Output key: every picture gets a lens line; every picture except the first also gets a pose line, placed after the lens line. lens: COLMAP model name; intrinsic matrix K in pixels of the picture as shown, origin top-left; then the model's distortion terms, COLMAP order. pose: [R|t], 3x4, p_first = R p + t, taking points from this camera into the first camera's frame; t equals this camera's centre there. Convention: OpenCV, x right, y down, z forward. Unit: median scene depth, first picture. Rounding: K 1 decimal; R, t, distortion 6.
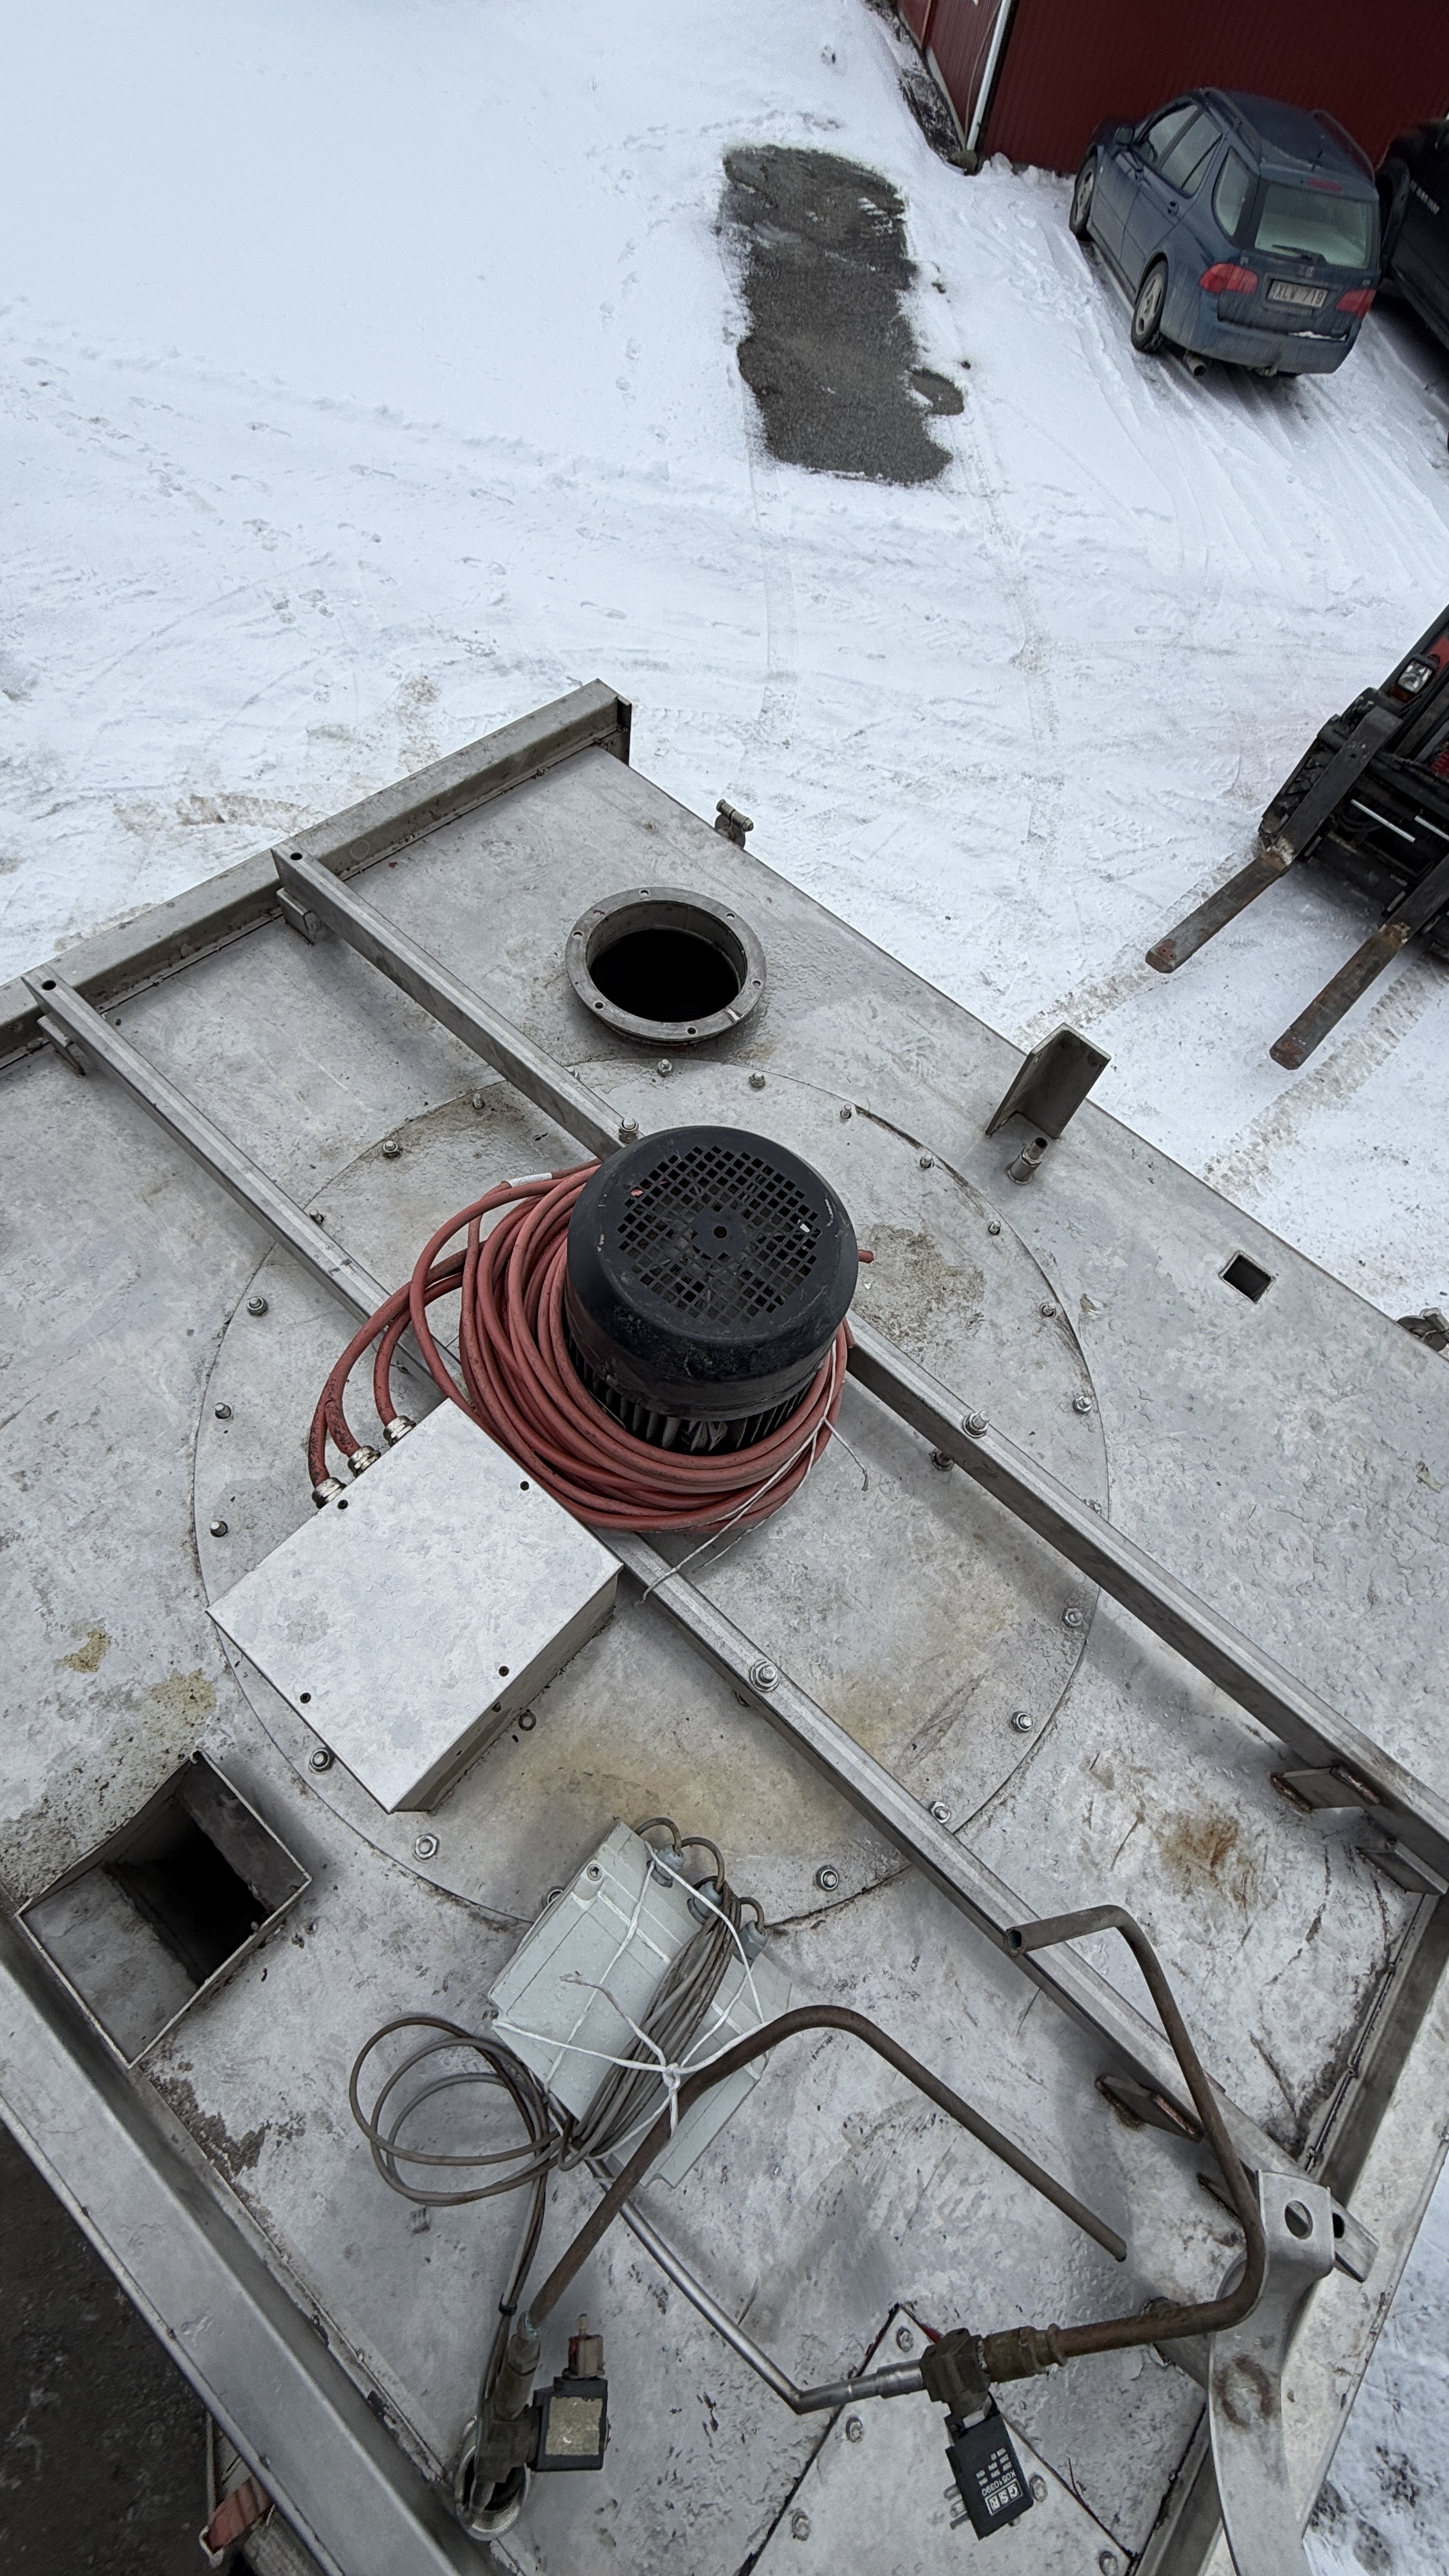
lens RADIAL K [[1013.8, 0, 721.7], [0, 1013.8, 1293.4], [0, 0, 1]] dist [0.002340, -0.000641]
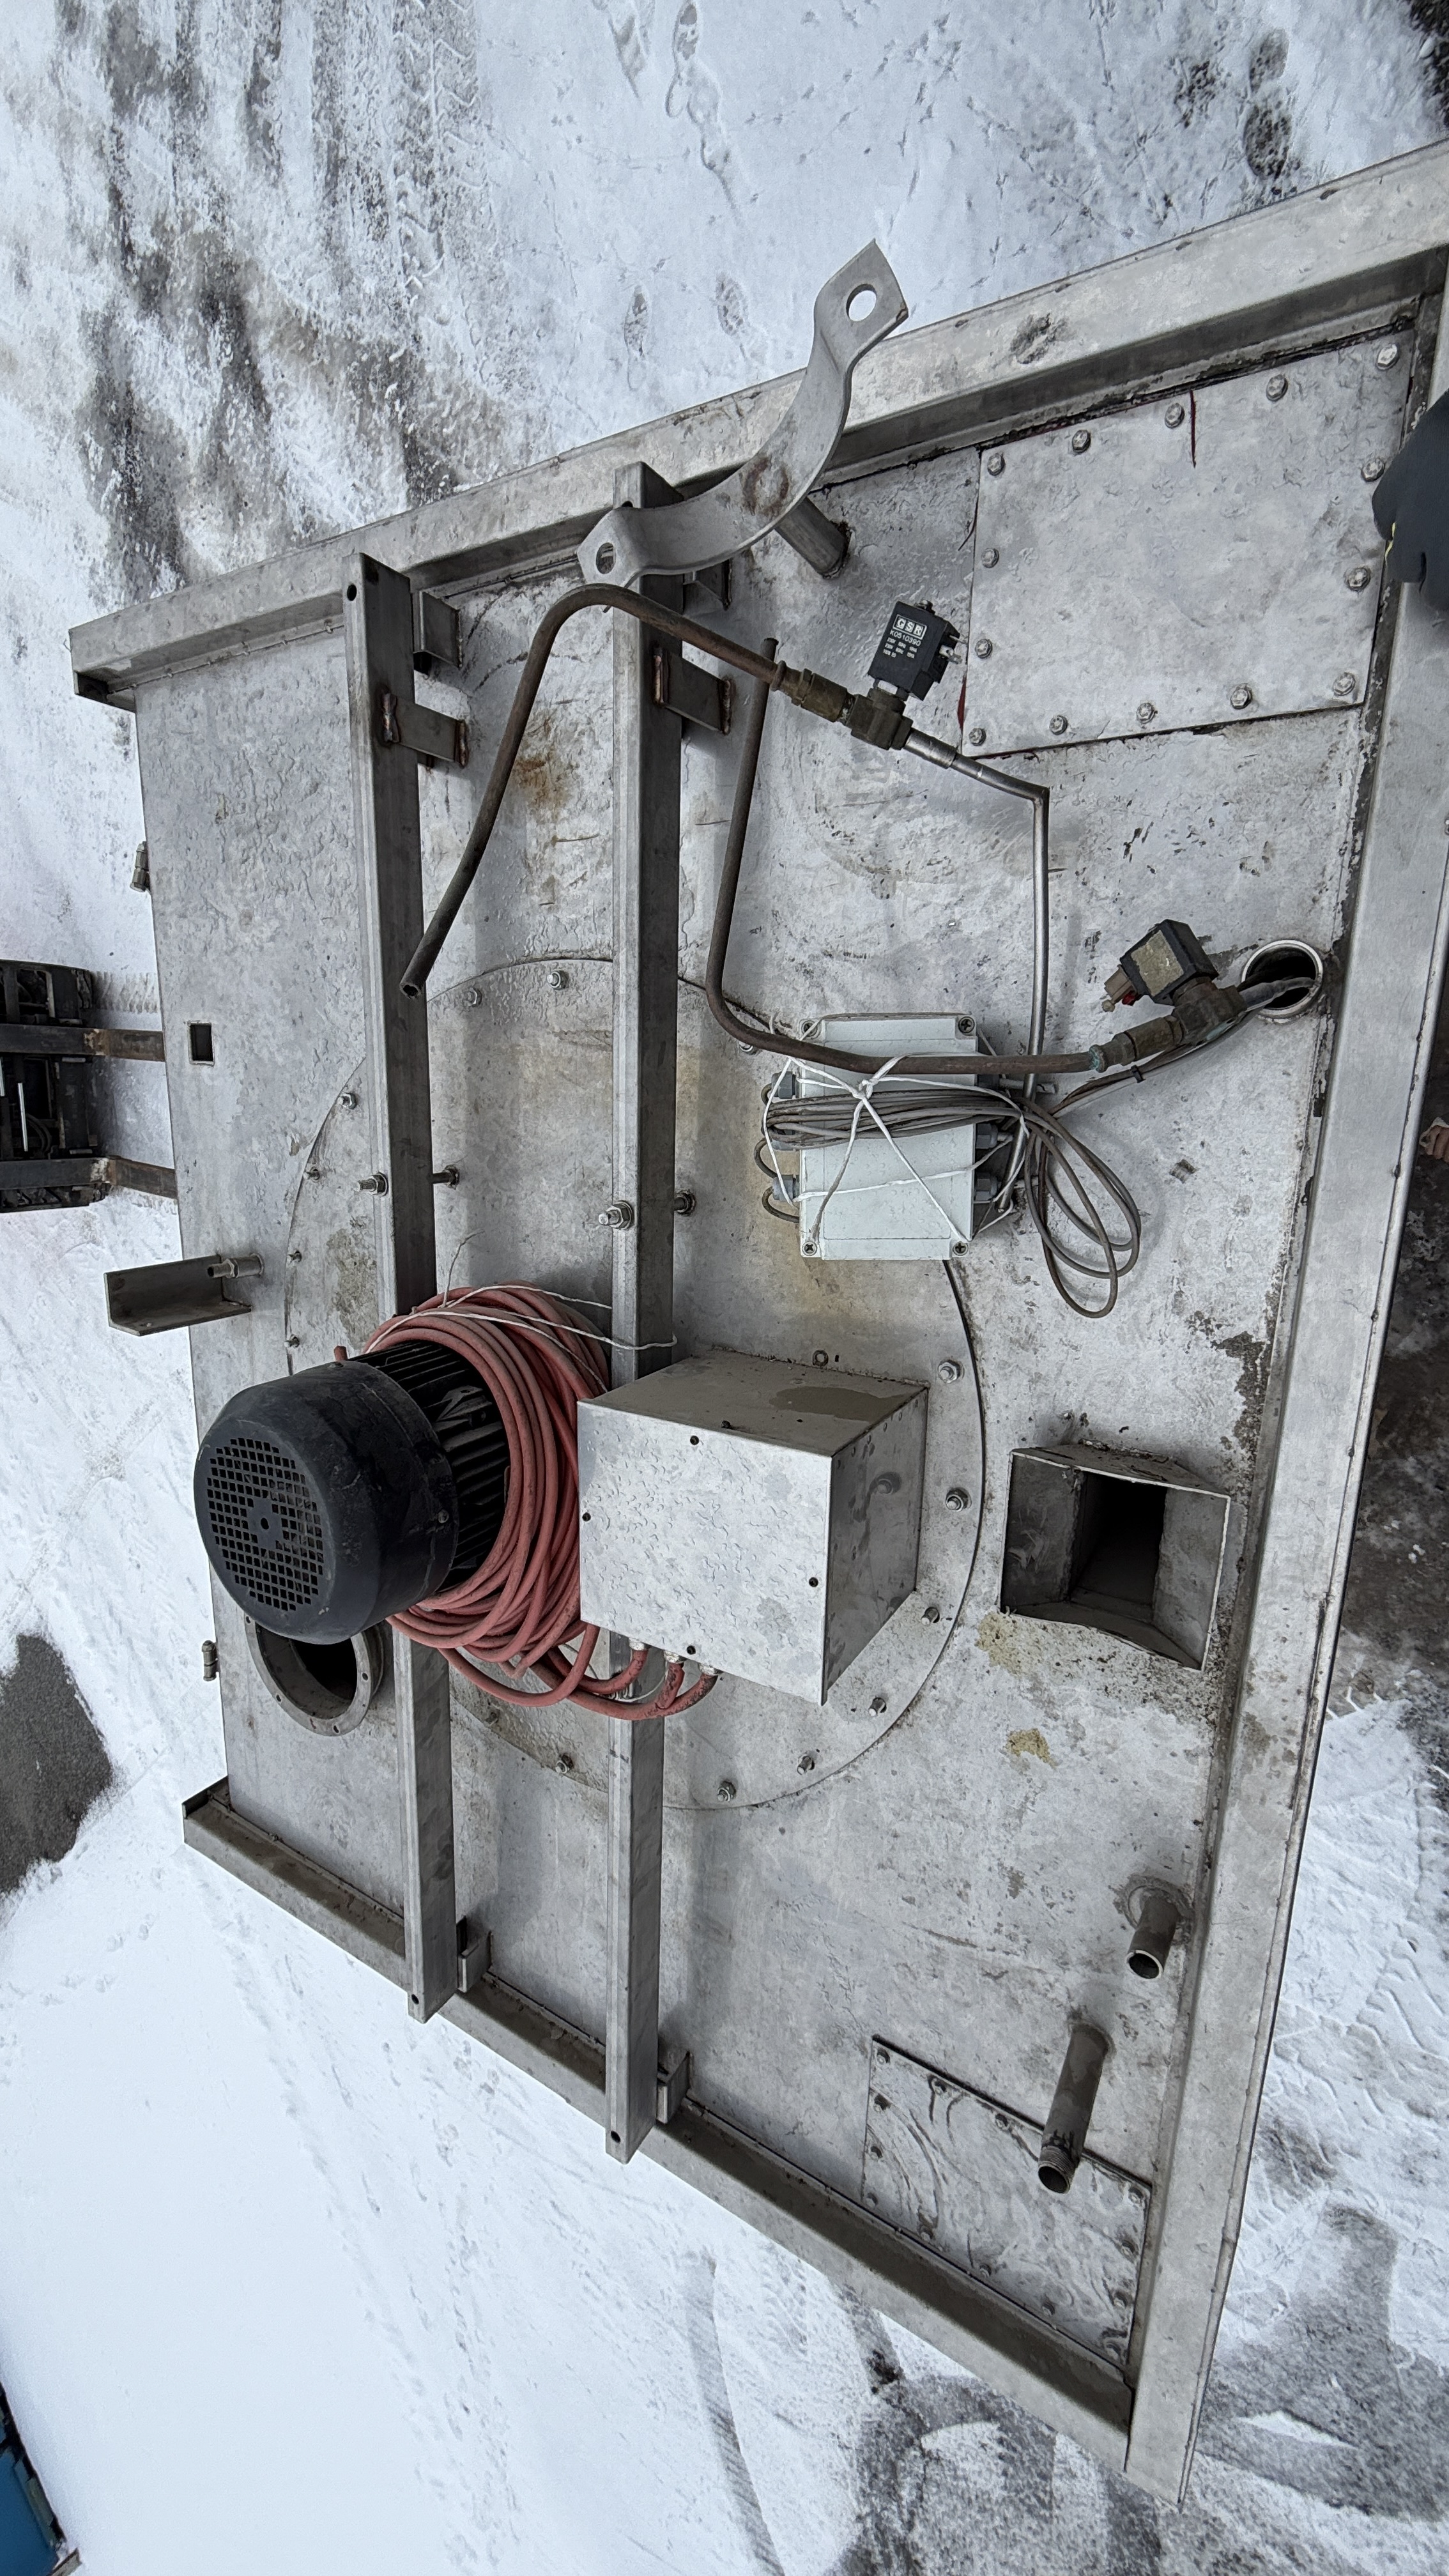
lens RADIAL K [[1013.8, 0, 721.7], [0, 1013.8, 1293.4], [0, 0, 1]] dist [0.002340, -0.000641]
pose [[-0.612488, -0.787699, 0.066249, -0.141155], [0.785838, -0.615818, -0.056799, 0.424450], [0.085537, 0.017272, 0.996185, -0.038067]]
